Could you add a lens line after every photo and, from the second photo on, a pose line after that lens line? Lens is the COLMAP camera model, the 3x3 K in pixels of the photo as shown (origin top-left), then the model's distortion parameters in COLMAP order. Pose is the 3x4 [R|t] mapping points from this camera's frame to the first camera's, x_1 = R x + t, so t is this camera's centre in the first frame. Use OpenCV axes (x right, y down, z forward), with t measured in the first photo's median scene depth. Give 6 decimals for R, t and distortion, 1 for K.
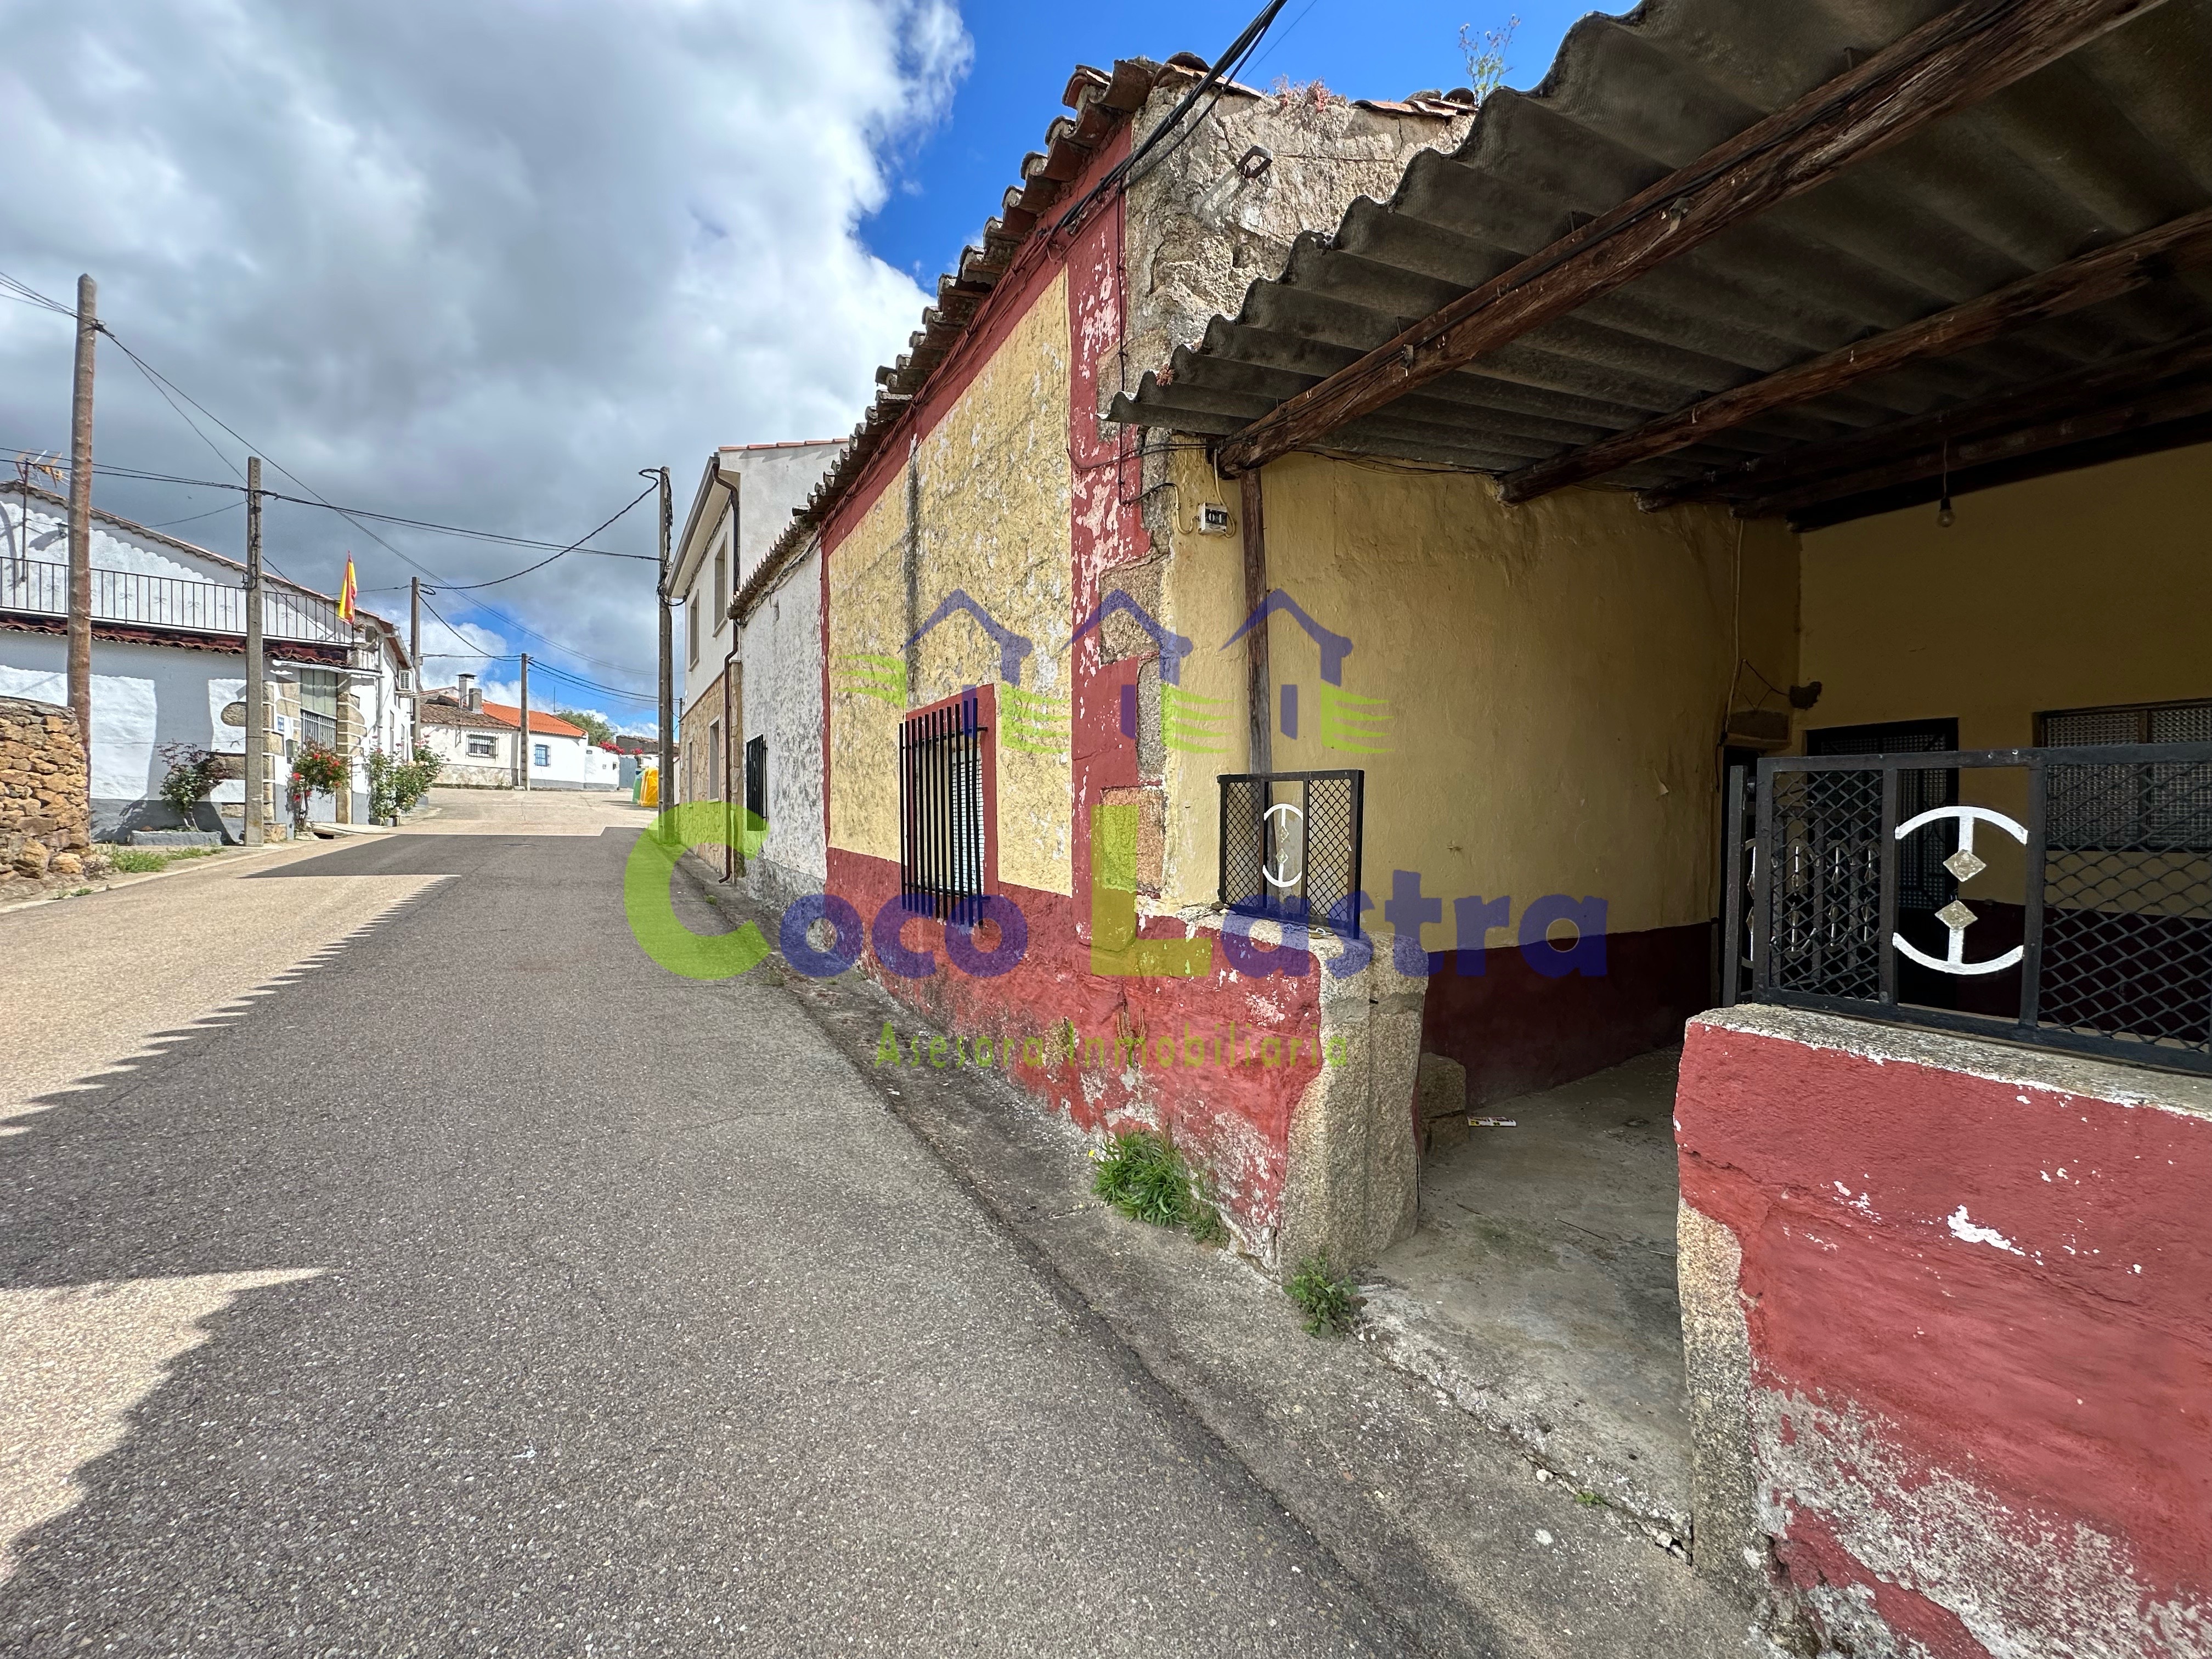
lens RADIAL K [[878.6, 0, 1102.4], [0, 878.6, 826.2], [0, 0, 1]] dist [-0.004369, 0.000981]
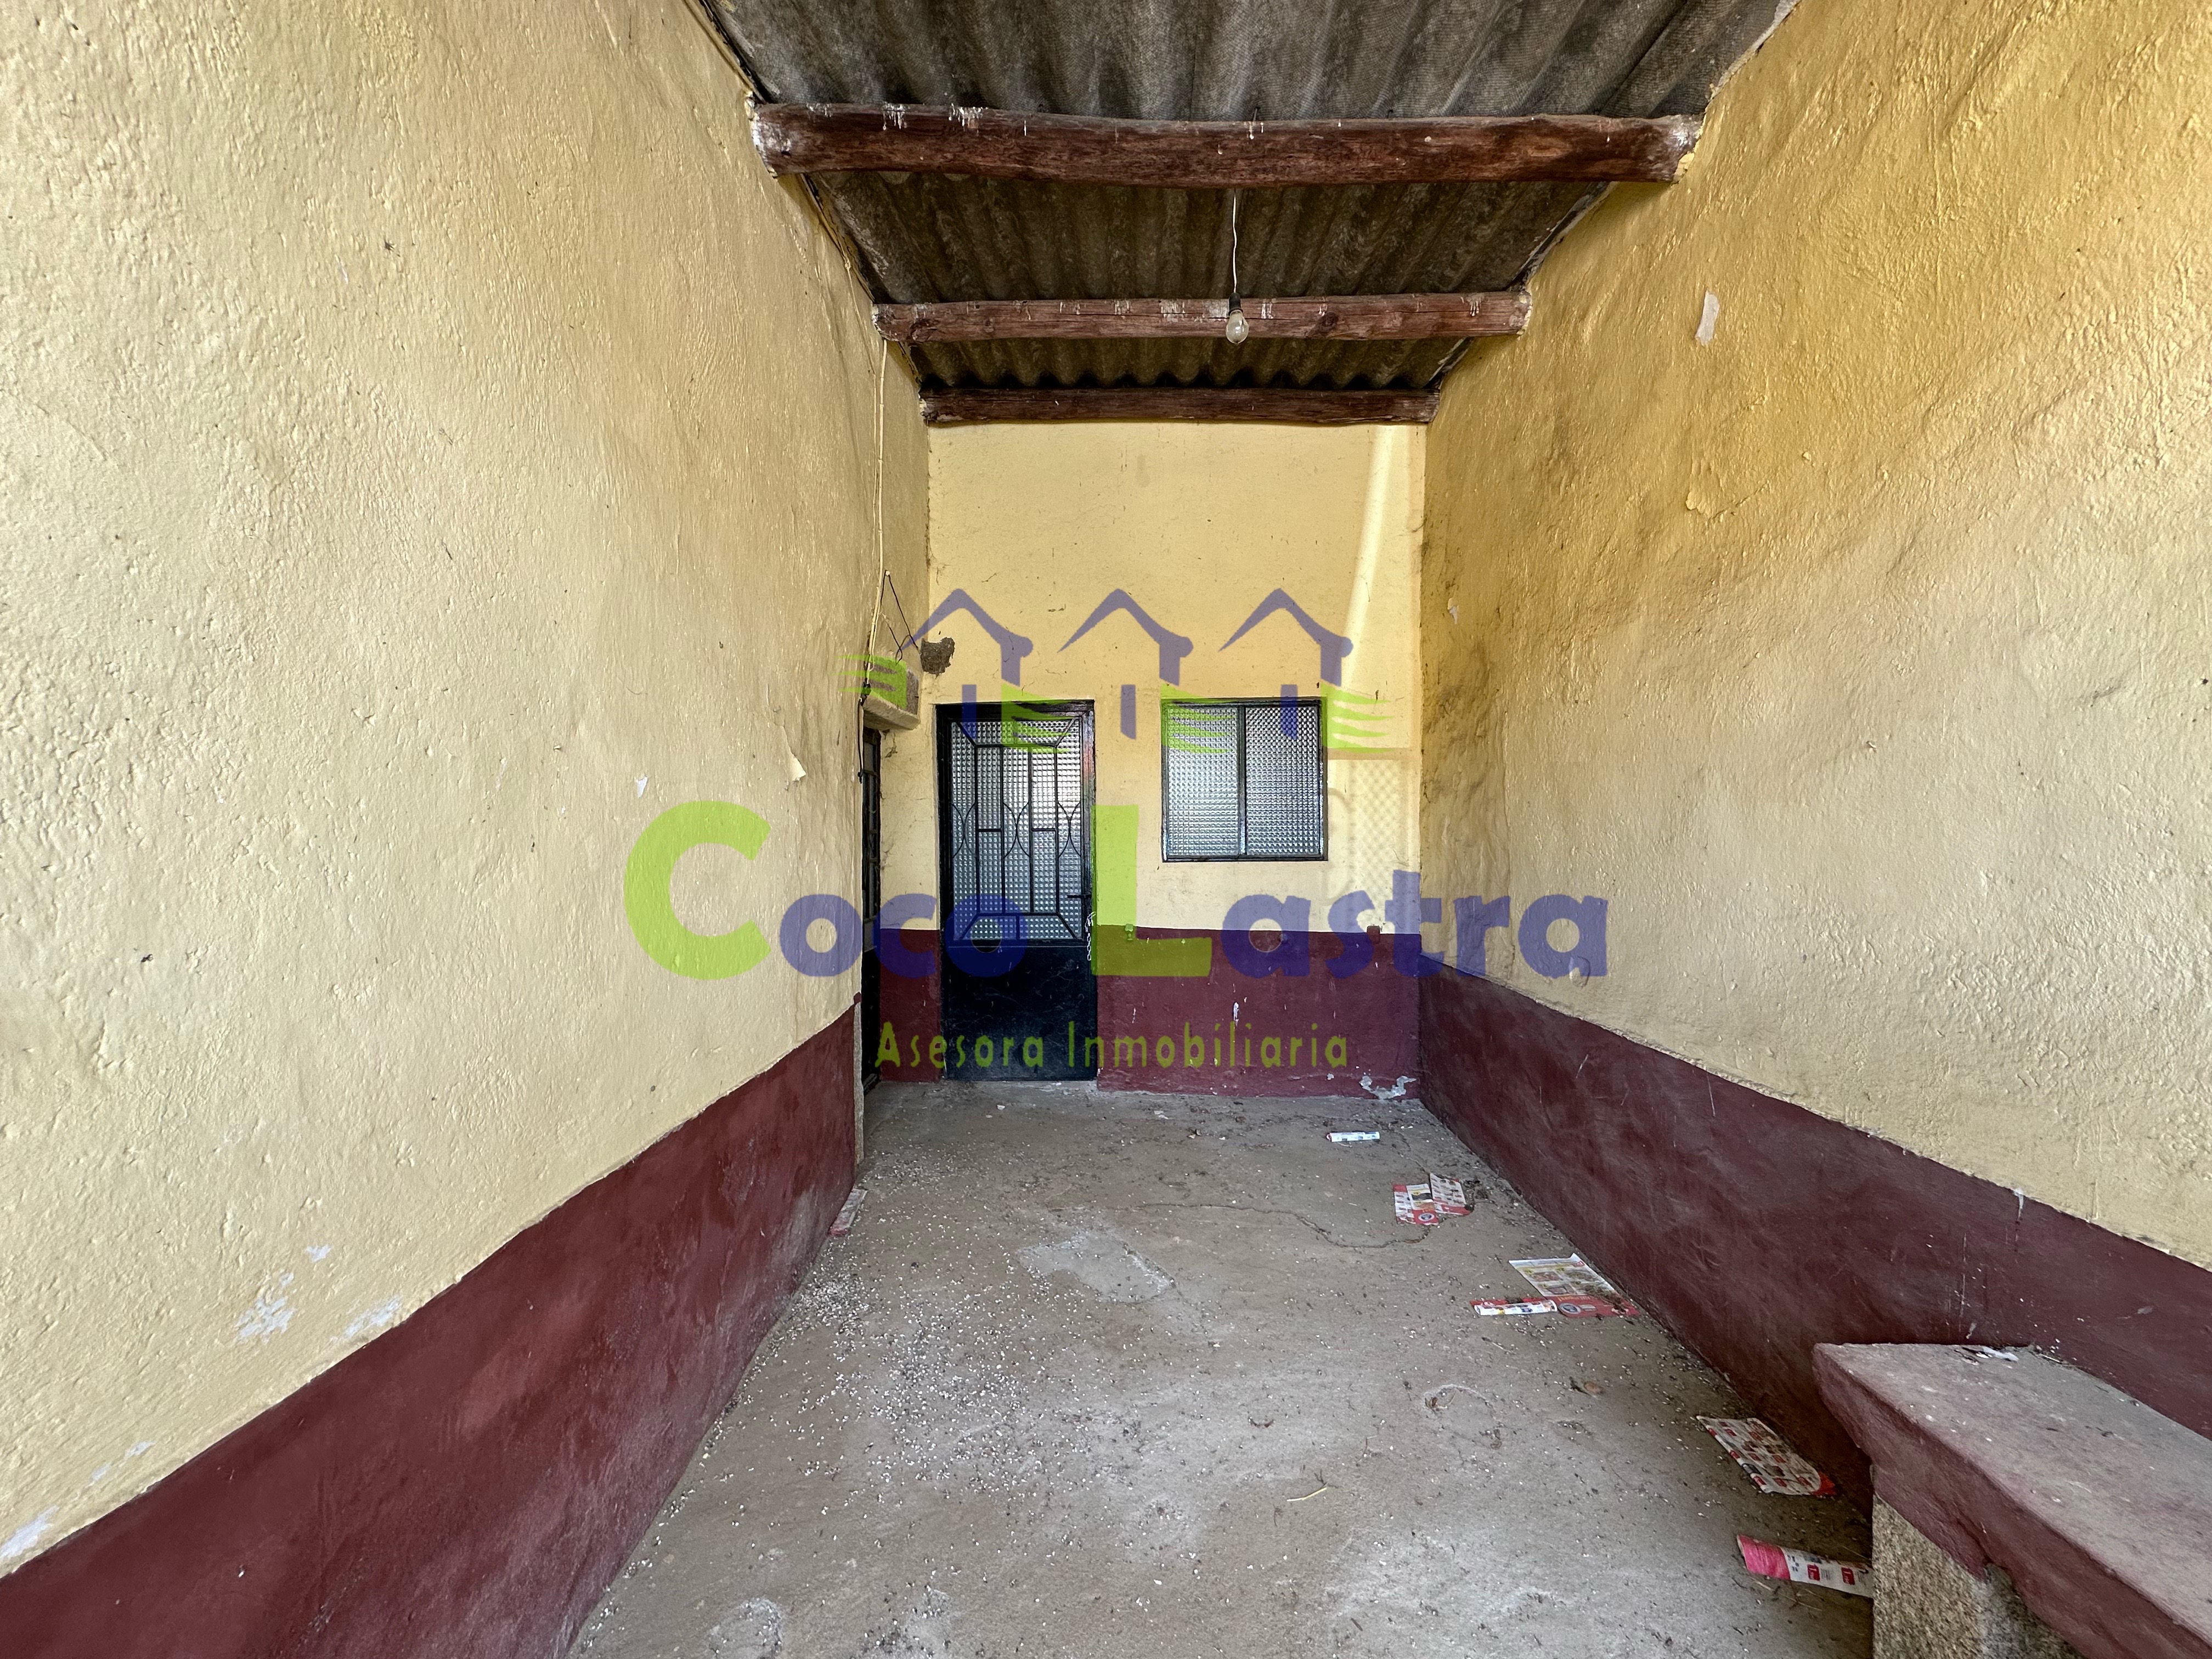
lens RADIAL K [[878.6, 0, 1105.3], [0, 878.6, 827.1], [0, 0, 1]] dist [-0.004369, 0.000981]
pose [[0.532269, -0.005442, 0.846558, 0.512059], [0.011651, 0.999932, -0.000897, -0.012051], [-0.846495, 0.010340, 0.532296, 0.964527]]
